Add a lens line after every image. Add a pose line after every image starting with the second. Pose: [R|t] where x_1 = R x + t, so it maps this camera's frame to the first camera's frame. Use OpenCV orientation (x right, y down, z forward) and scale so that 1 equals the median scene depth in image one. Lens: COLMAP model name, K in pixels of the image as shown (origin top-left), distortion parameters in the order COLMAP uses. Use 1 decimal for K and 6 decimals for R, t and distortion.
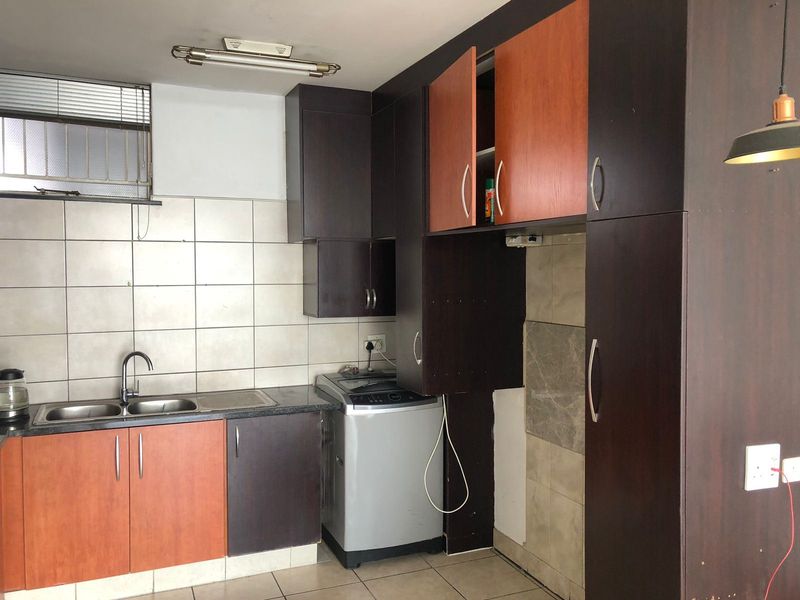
lens RADIAL K [[669.5, 0, 402.8], [0, 669.5, 295.4], [0, 0, 1]] dist [0.018960, -0.000975]
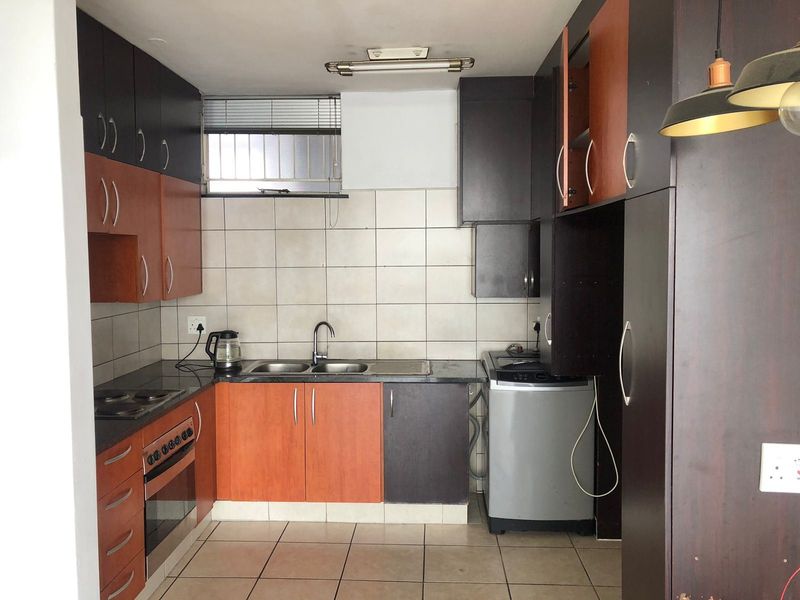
lens RADIAL K [[669.5, 0, 402.8], [0, 669.5, 295.4], [0, 0, 1]] dist [0.018960, -0.000975]
pose [[0.900720, 0.021119, -0.433886, 0.251337], [-0.010709, 0.999593, 0.026424, 0.004197], [0.434268, -0.019154, 0.900580, -0.010534]]
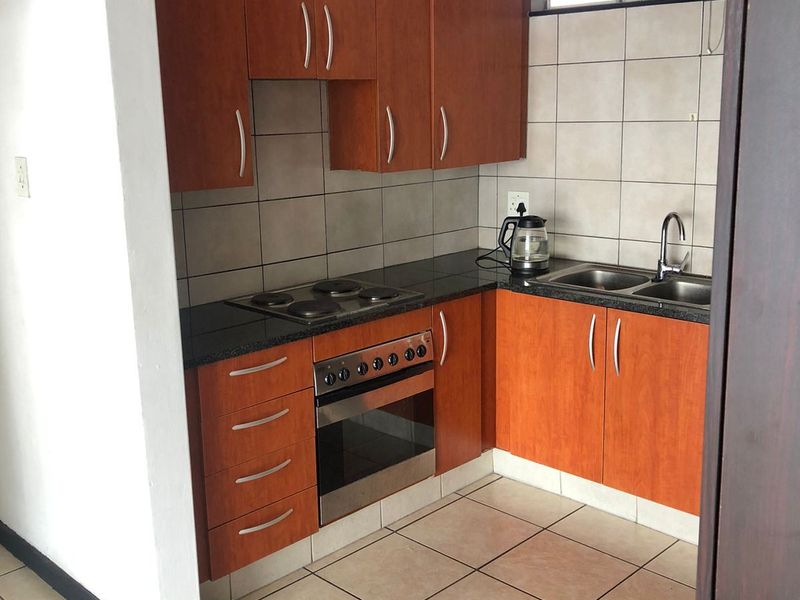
lens RADIAL K [[878.1, 0, 398.4], [0, 878.1, 289.4], [0, 0, 1]] dist [0.061711, -0.003278]
pose [[0.379835, 0.183409, -0.906690, 0.384664], [-0.018555, 0.981461, 0.190760, -0.012291], [0.924868, -0.055634, 0.376196, 0.359227]]
